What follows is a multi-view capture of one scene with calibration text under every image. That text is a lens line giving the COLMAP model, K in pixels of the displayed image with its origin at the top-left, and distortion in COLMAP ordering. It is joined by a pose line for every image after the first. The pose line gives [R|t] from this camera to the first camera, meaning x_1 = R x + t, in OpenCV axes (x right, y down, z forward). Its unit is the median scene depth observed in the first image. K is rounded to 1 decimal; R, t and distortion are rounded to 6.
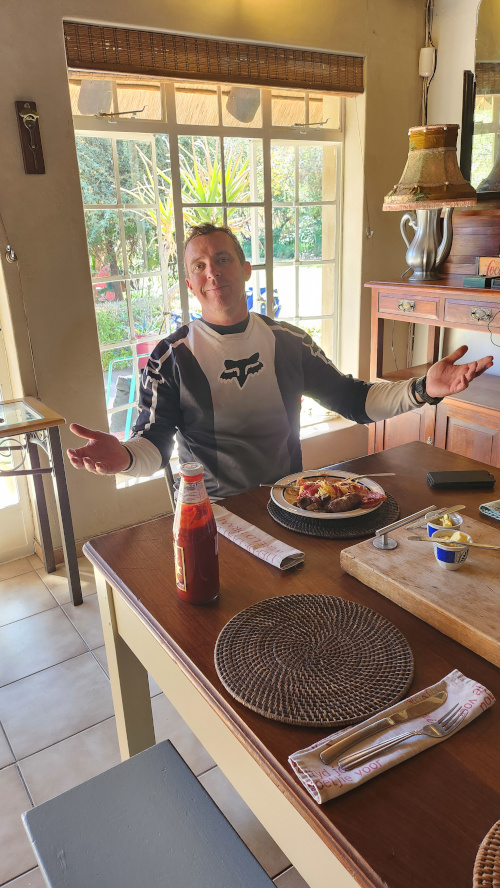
lens RADIAL K [[623.3, 0, 250.0], [0, 623.3, 444.0], [0, 0, 1]] dist [-0.000744, -0.007214]
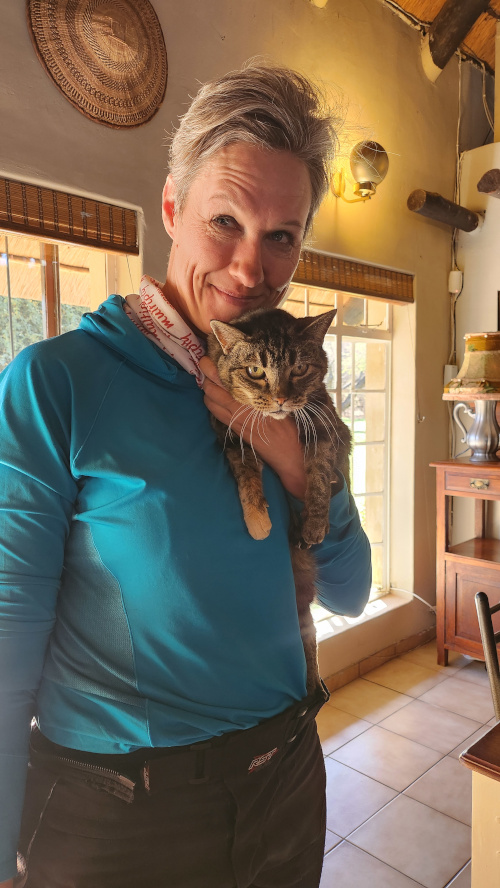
lens RADIAL K [[623.3, 0, 250.0], [0, 623.3, 444.0], [0, 0, 1]] dist [-0.000744, -0.007214]
pose [[0.979336, 0.014263, 0.201738, -0.350485], [0.041367, 0.962293, -0.268852, -0.015173], [-0.197966, 0.271642, 0.941817, 0.045785]]
